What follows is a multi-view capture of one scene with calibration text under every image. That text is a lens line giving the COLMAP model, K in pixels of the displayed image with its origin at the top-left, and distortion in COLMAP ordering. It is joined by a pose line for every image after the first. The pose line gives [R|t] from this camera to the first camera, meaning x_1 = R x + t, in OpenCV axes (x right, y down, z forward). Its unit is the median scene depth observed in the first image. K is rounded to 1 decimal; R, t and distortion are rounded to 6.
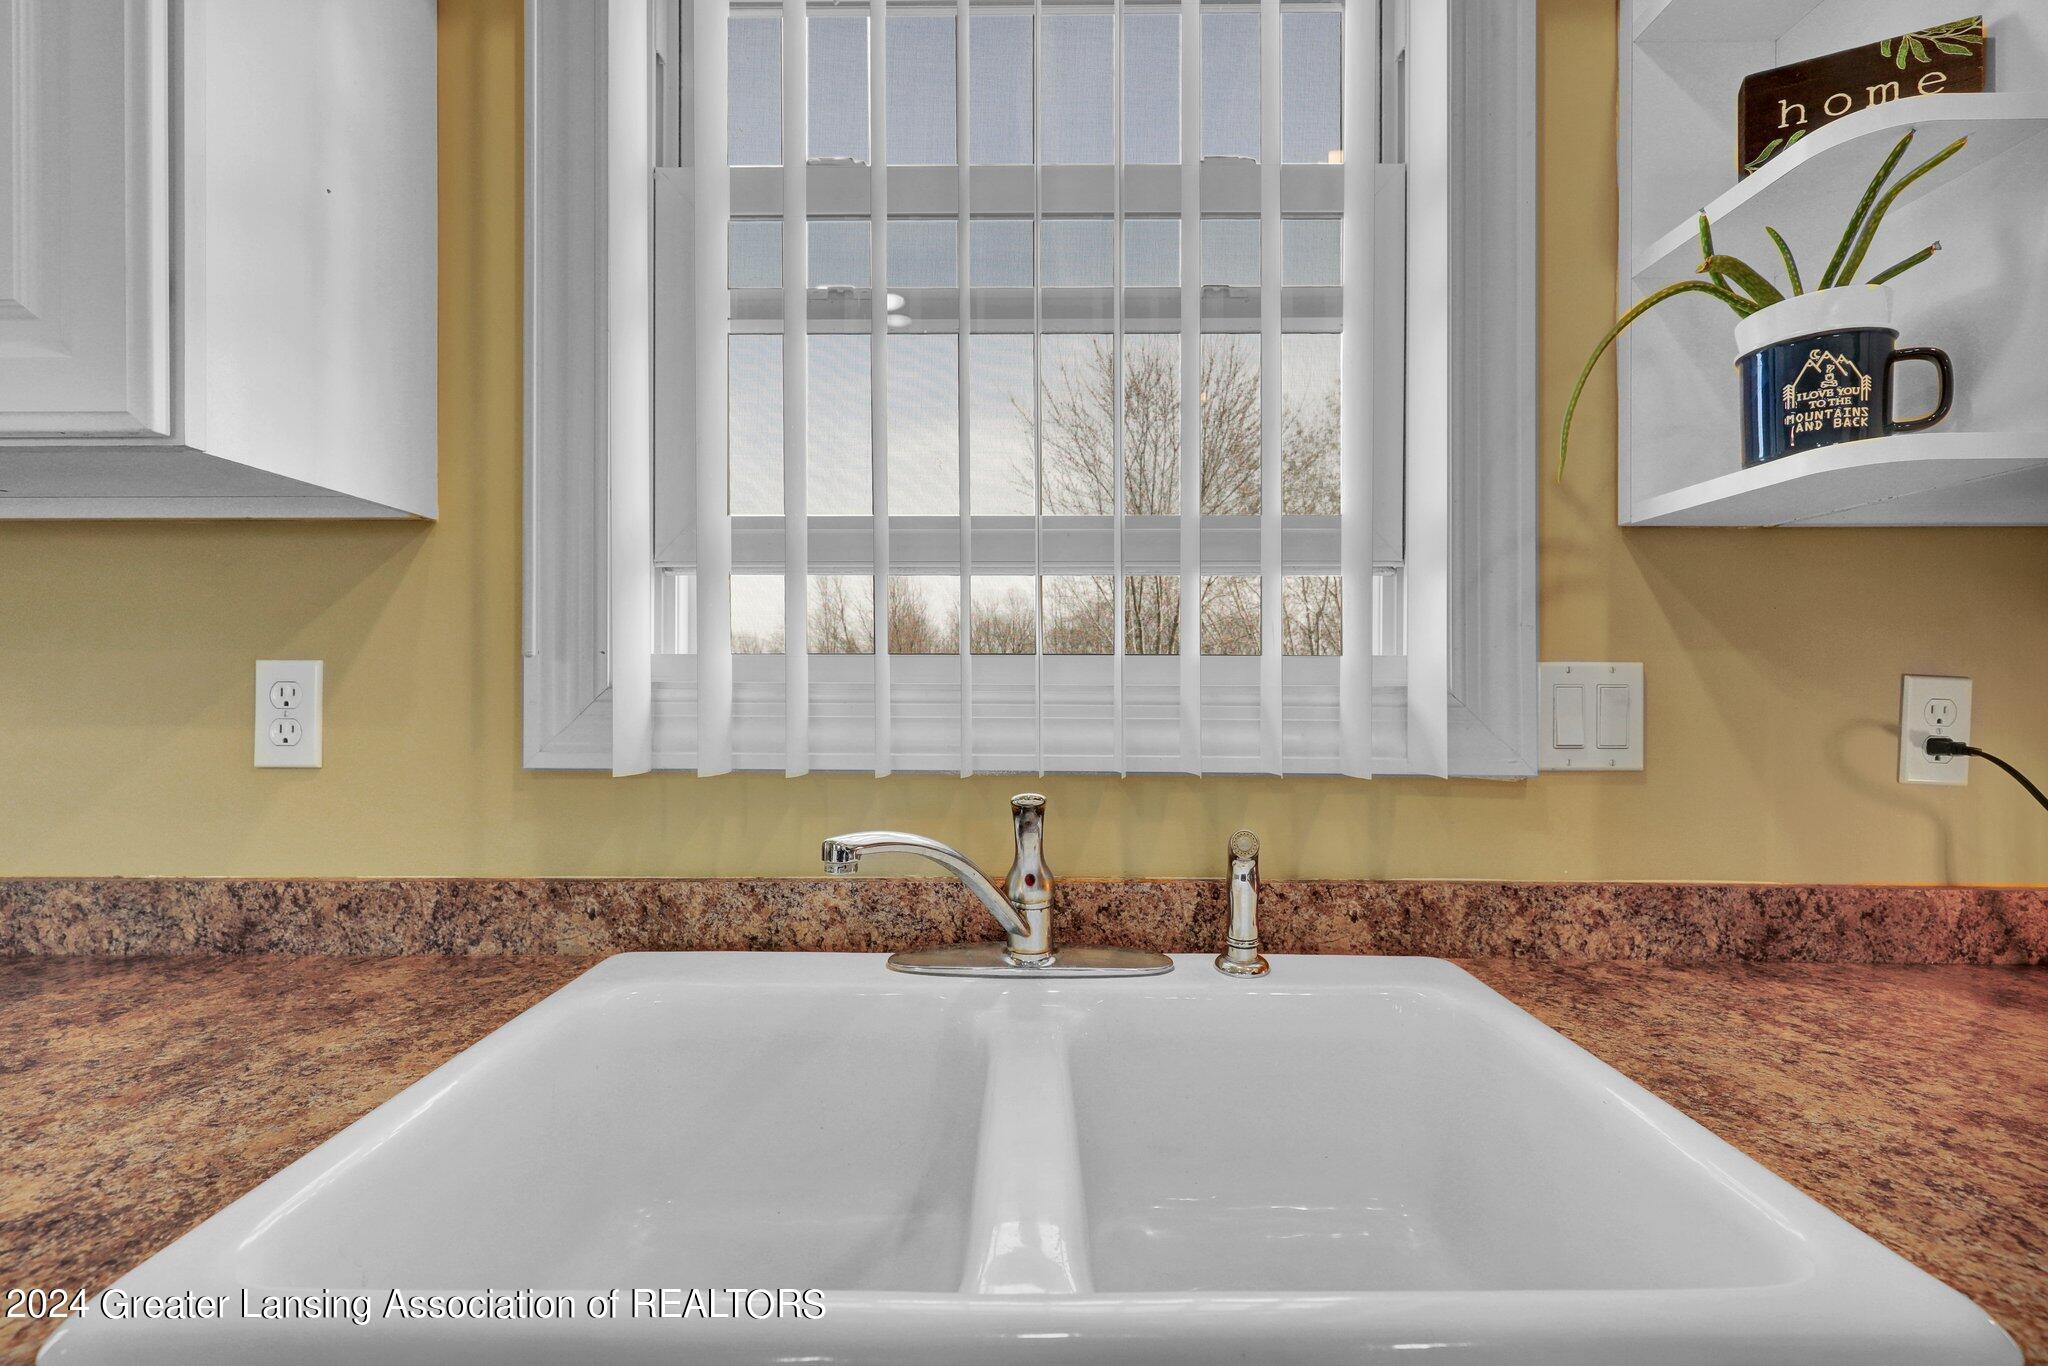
lens RADIAL K [[944.7, 0, 1028.1], [0, 944.7, 687.6], [0, 0, 1]] dist [0.000935, -0.000006]
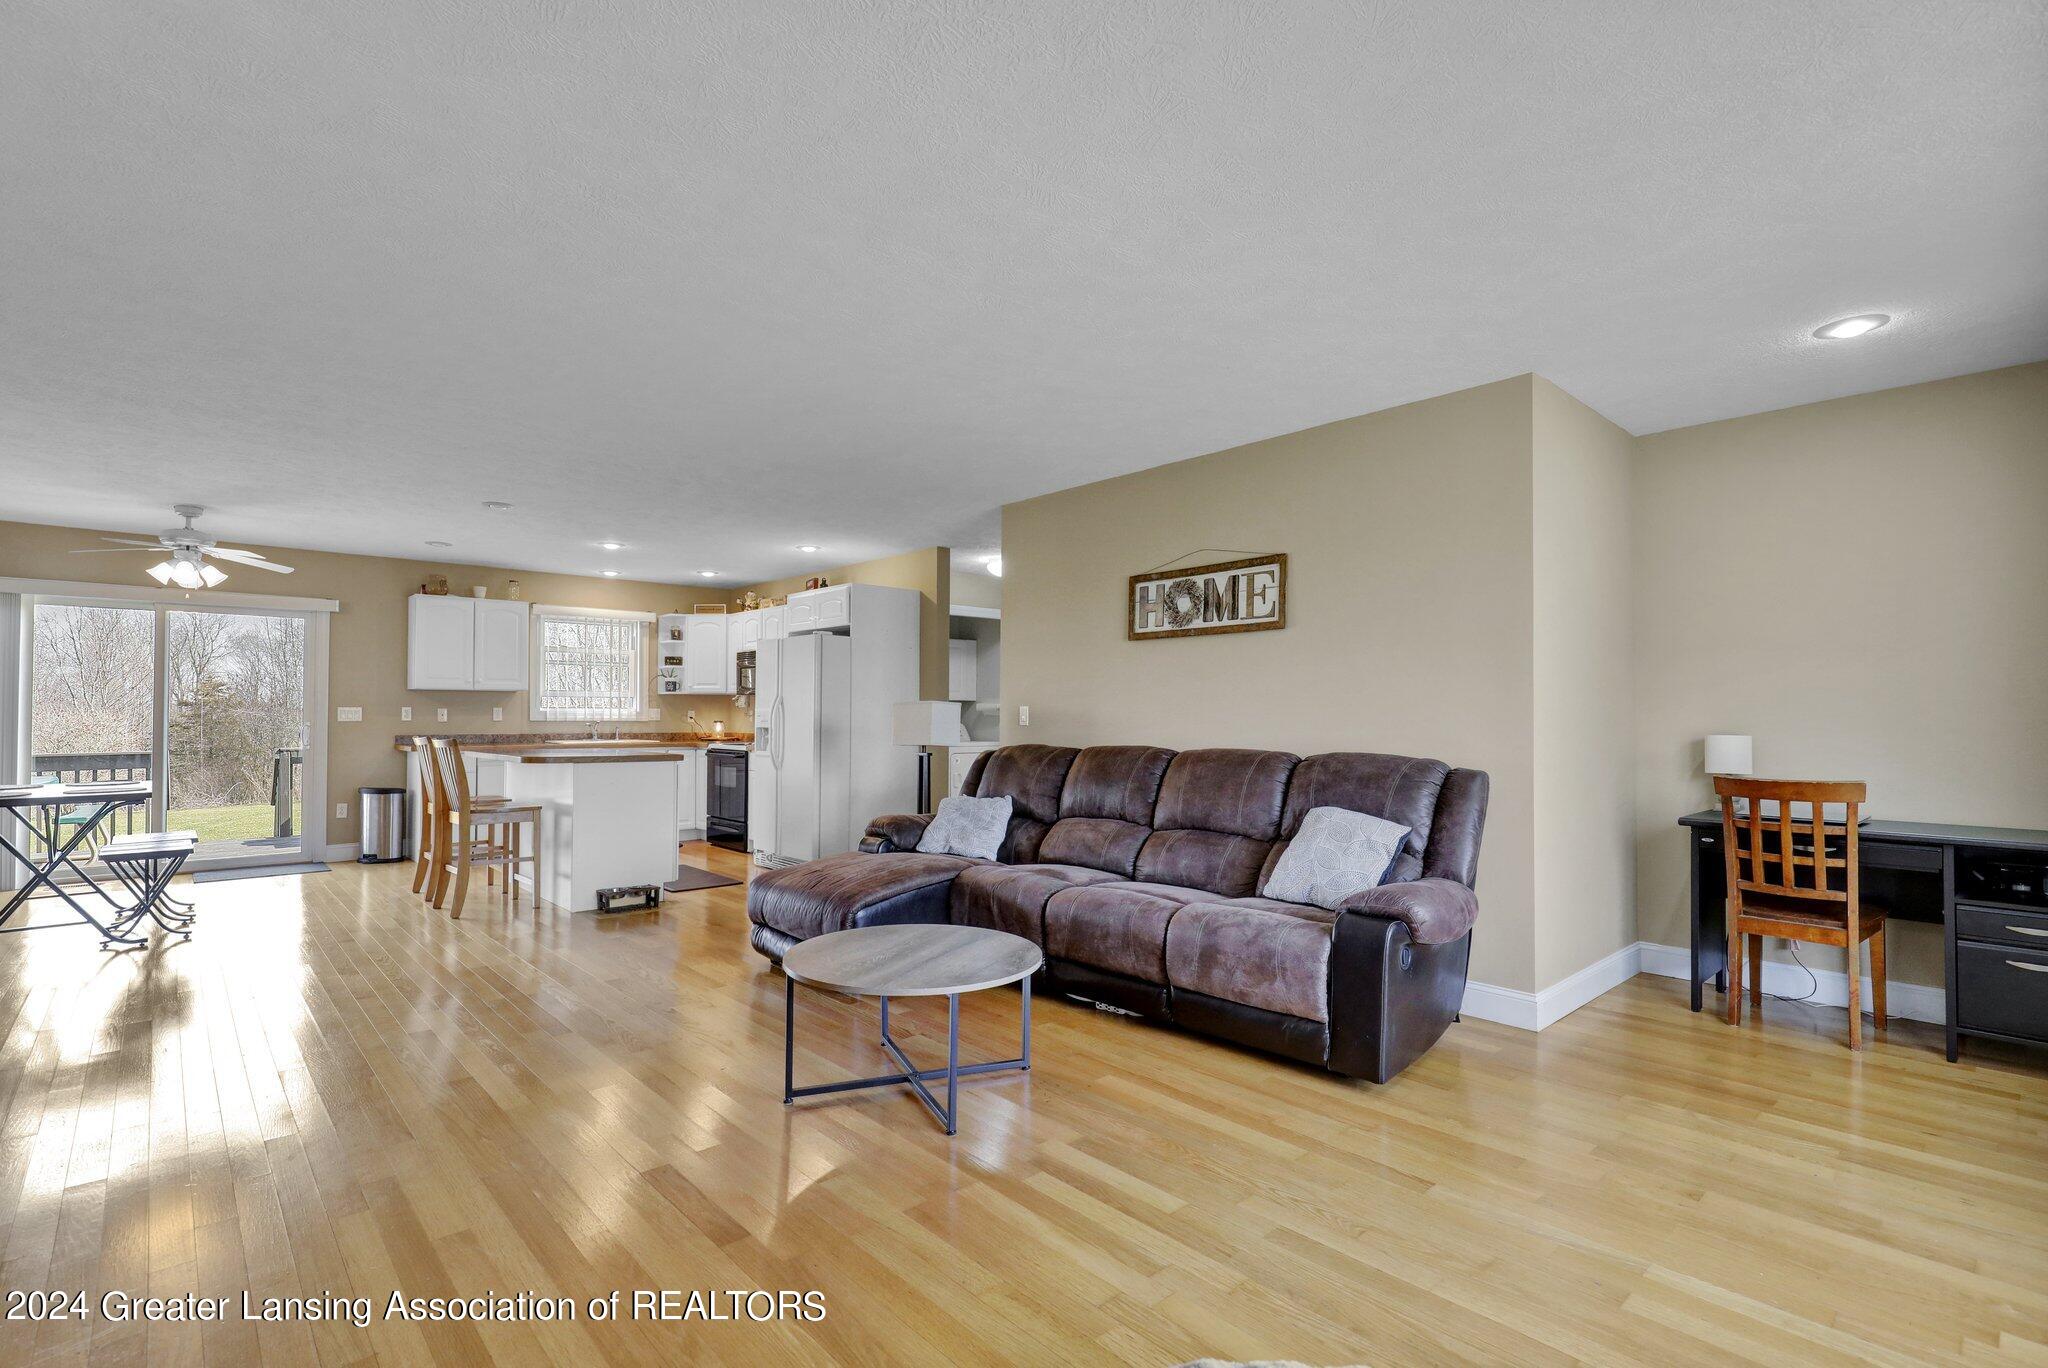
lens RADIAL K [[944.7, 0, 1022.3], [0, 944.7, 697.5], [0, 0, 1]] dist [0.000935, -0.000006]
pose [[0.730860, 0.013338, 0.682397, -3.147803], [0.001192, 0.999783, -0.020818, 0.060292], [-0.682526, 0.016028, 0.730685, -8.384278]]
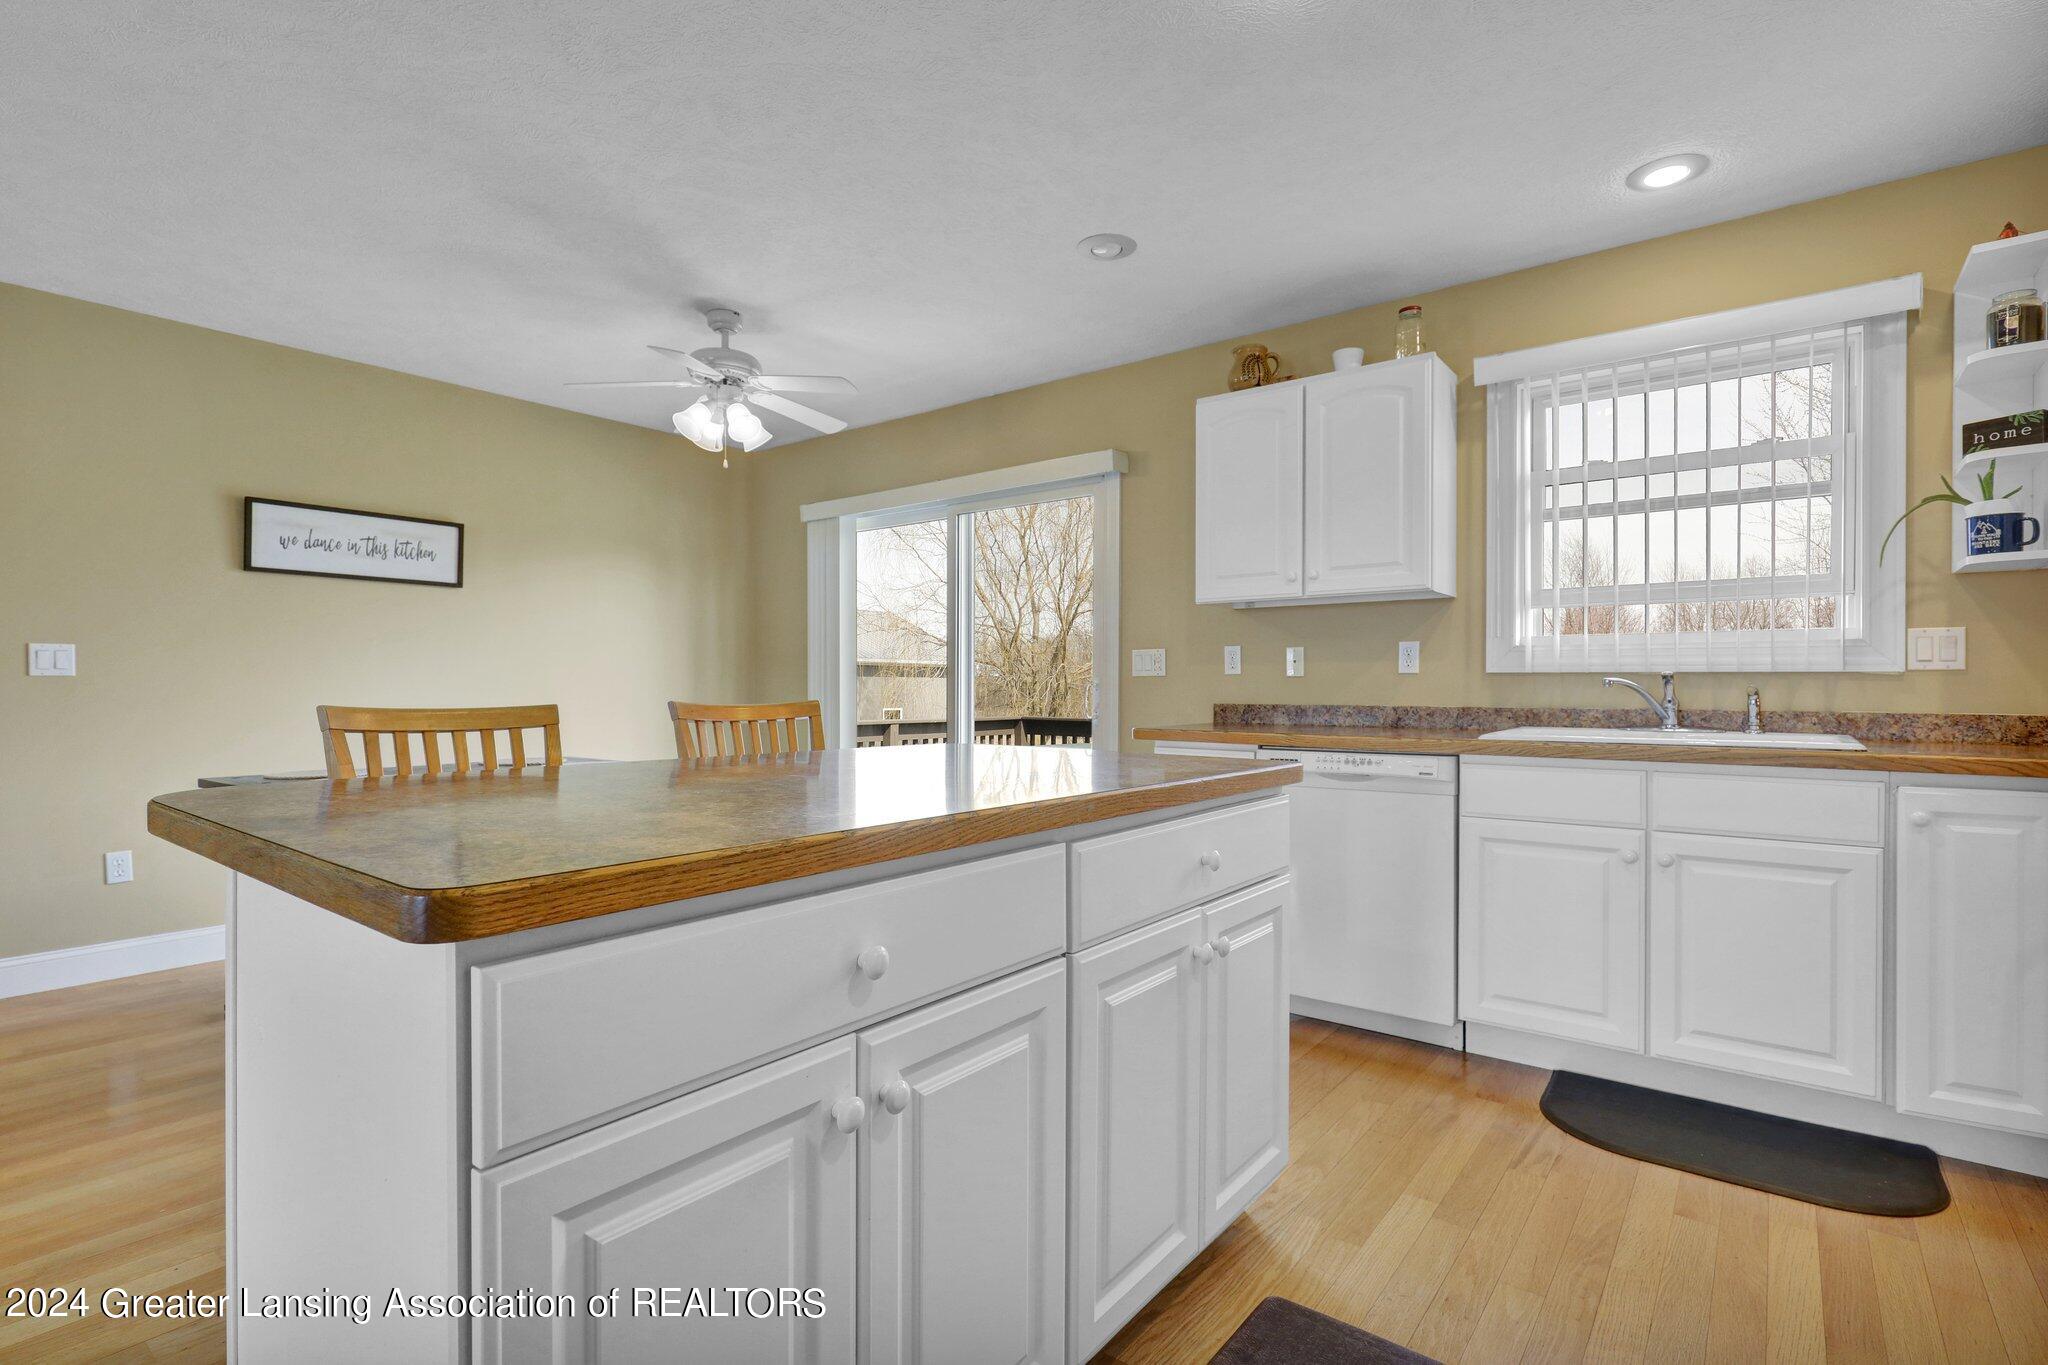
lens RADIAL K [[970.7, 0, 1032.8], [0, 970.7, 690.5], [0, 0, 1]] dist [0.001075, 0.001232]
pose [[0.796782, 0.002217, -0.604263, 0.240136], [0.001978, 0.999978, 0.006277, 0.123071], [0.604263, -0.006196, 0.796761, -2.601829]]
